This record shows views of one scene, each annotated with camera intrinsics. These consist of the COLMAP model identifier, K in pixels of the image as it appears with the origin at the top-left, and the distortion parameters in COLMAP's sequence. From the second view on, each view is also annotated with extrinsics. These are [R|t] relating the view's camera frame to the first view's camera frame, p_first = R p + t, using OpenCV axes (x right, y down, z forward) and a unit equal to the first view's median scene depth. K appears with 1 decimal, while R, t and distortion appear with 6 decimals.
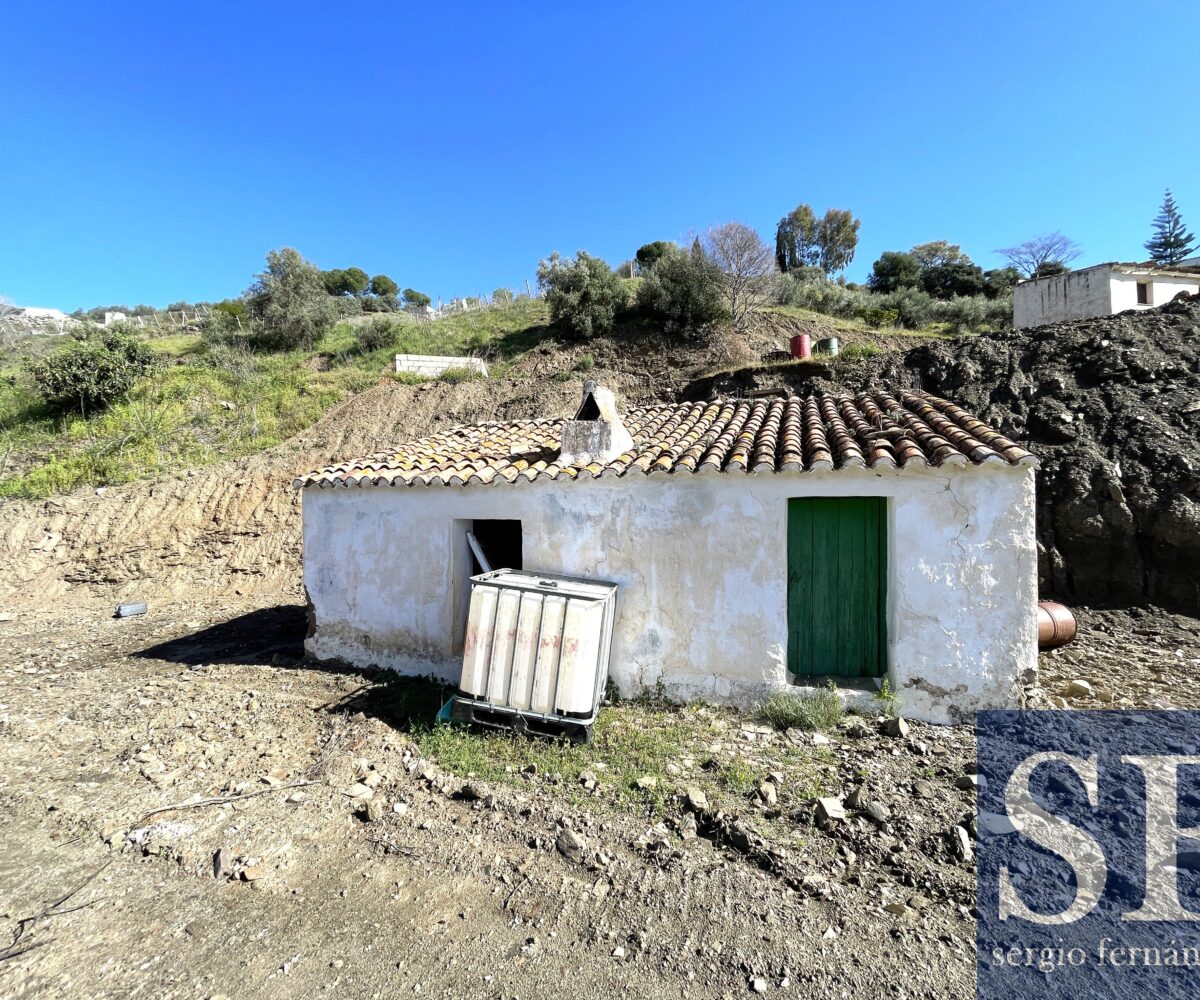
lens RADIAL K [[538.3, 0, 595.3], [0, 538.3, 497.0], [0, 0, 1]] dist [-0.000132, 0.000465]
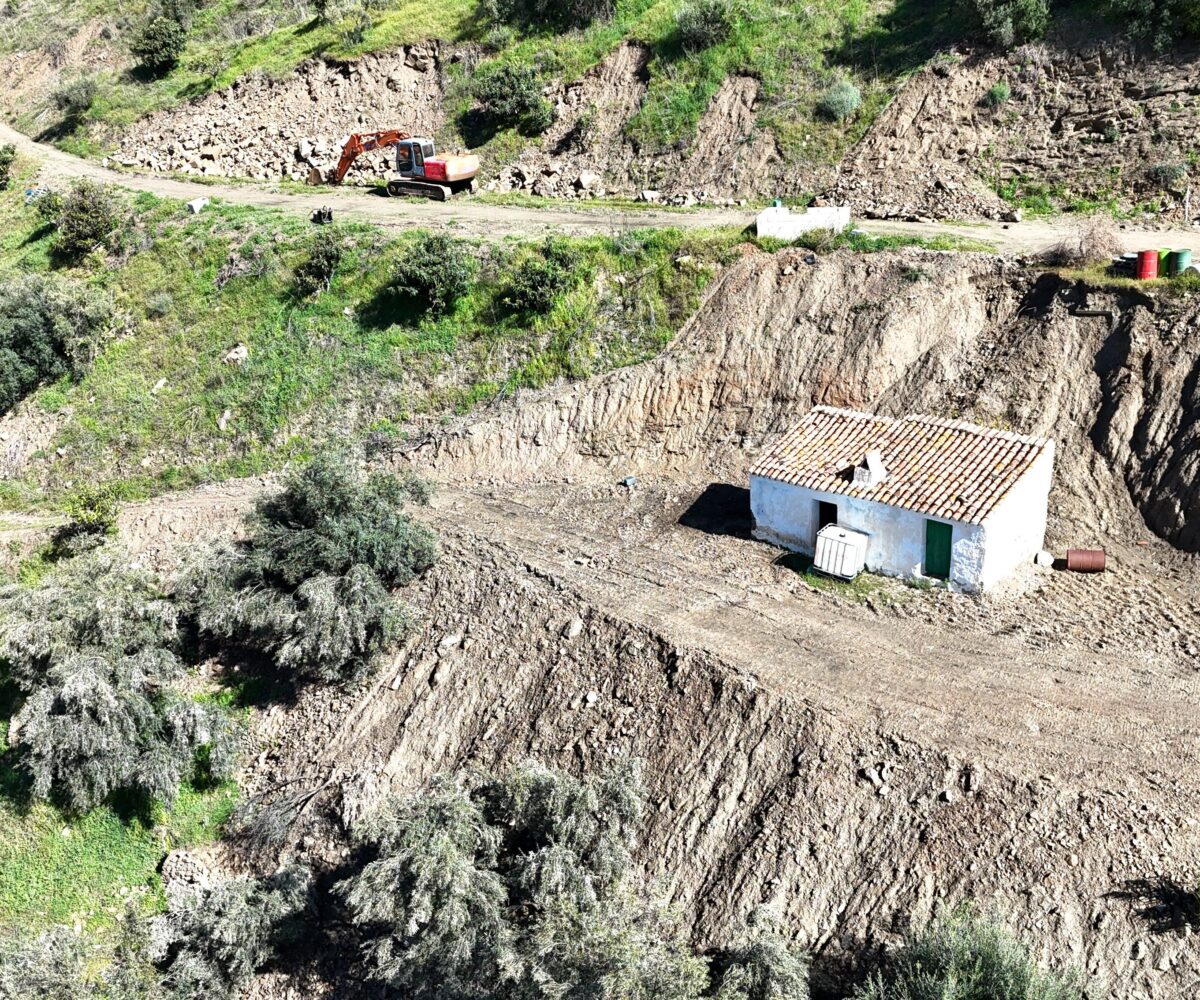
lens RADIAL K [[1305.9, 0, 594.7], [0, 1305.9, 499.0], [0, 0, 1]] dist [0.058415, 0.000000]
pose [[0.918463, 0.103150, -0.381819, 0.531938], [0.049164, 0.928127, 0.369003, -1.052881], [0.392440, -0.357687, 0.847379, -2.141610]]
